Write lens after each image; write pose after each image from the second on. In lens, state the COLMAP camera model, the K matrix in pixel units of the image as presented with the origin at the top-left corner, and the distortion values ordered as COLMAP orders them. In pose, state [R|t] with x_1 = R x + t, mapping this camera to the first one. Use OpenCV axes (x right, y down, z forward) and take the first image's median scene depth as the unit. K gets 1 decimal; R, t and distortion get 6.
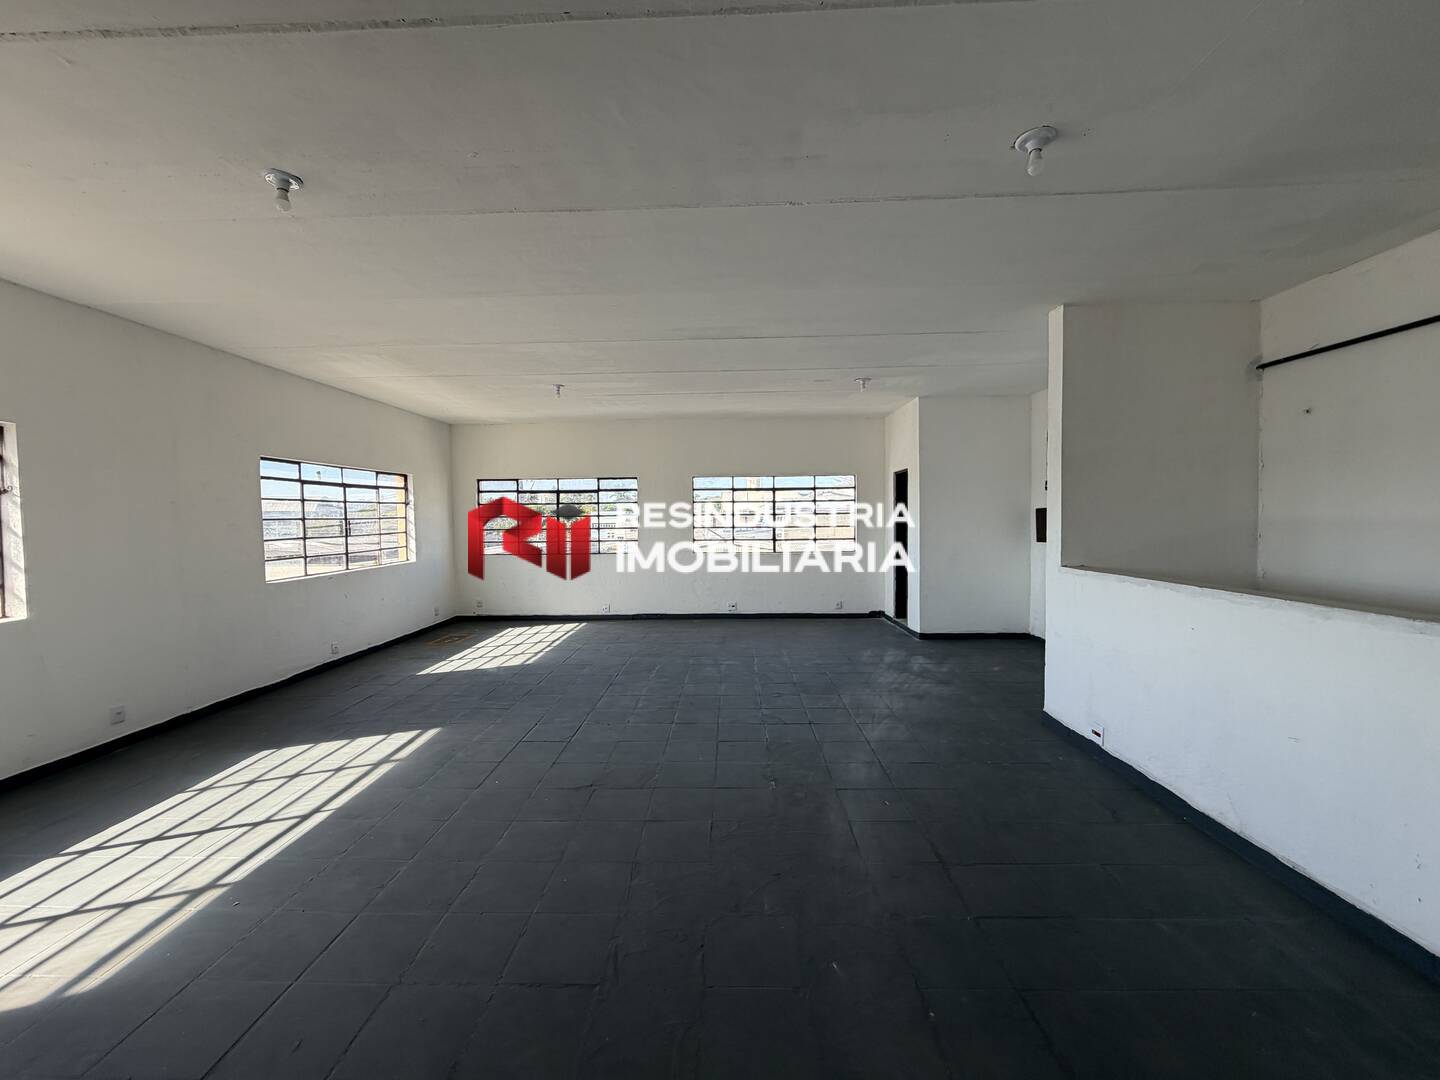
lens RADIAL K [[573.6, 0, 720.0], [0, 573.6, 540.0], [0, 0, 1]] dist [-0.001599, -0.000218]
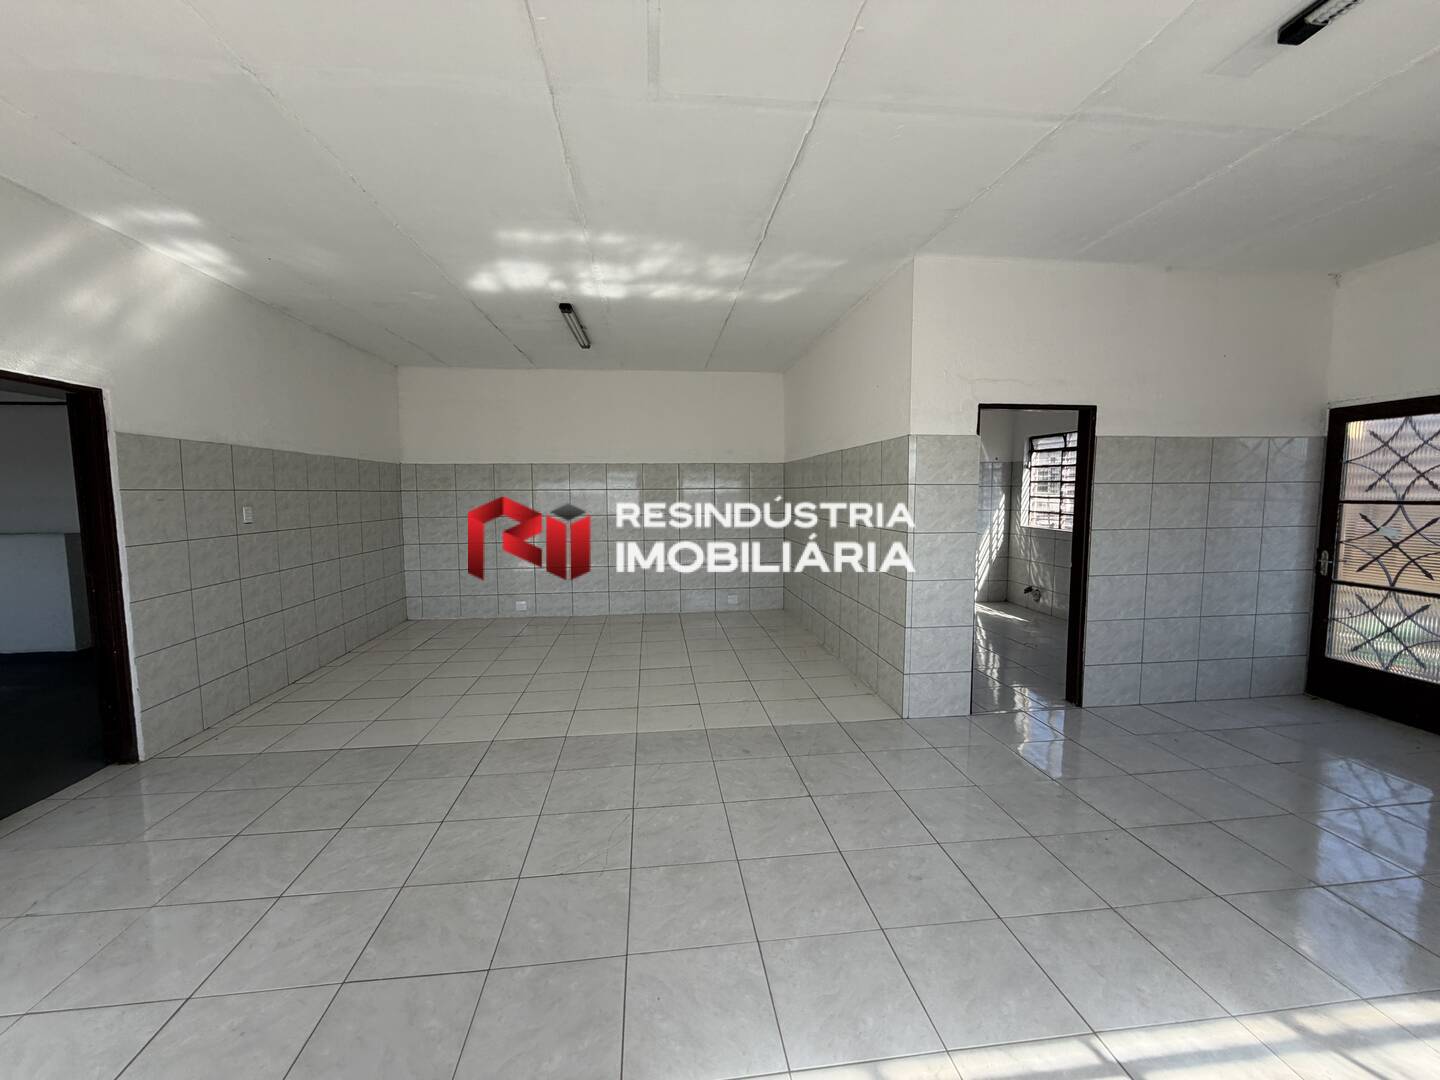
lens RADIAL K [[579.2, 0, 714.6], [0, 579.2, 539.9], [0, 0, 1]] dist [0.001623, 0.000141]
pose [[-0.124988, -0.071669, 0.989566, -0.676715], [0.050690, 0.995624, 0.078510, -0.024609], [-0.990863, 0.059974, -0.120808, 0.826636]]
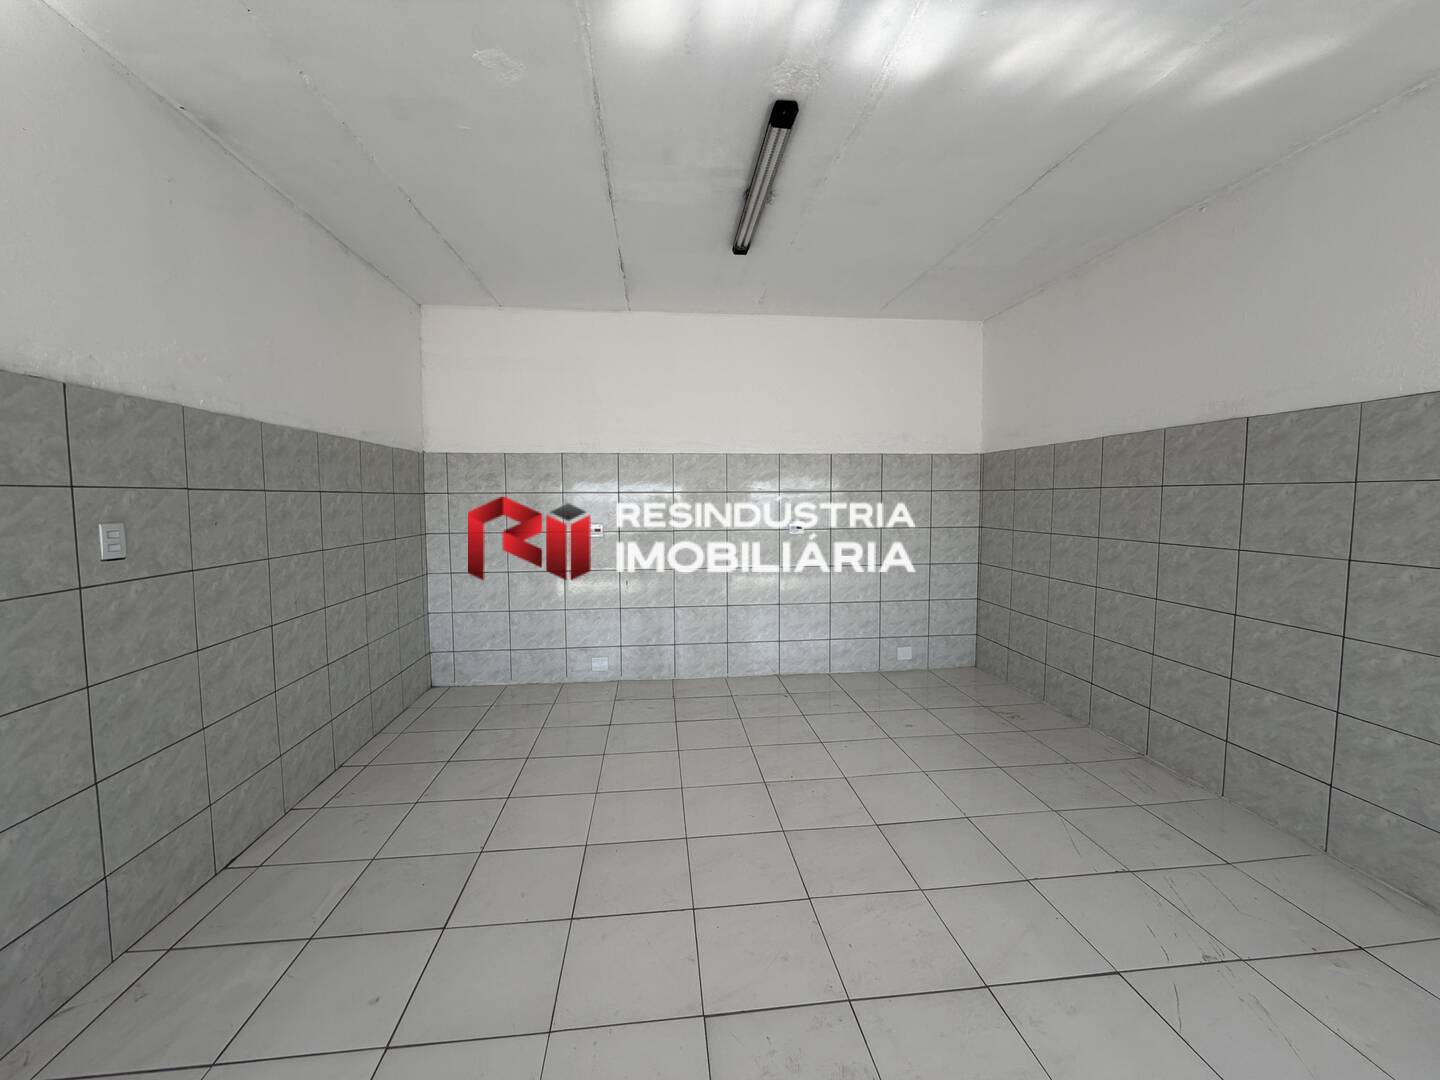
lens RADIAL K [[577.5, 0, 716.5], [0, 577.5, 541.8], [0, 0, 1]] dist [0.001825, 0.000239]
pose [[-0.121536, -0.065407, 0.990430, -0.196386], [0.048216, 0.996260, 0.071709, -0.036387], [-0.991415, 0.056470, -0.117928, 1.037334]]
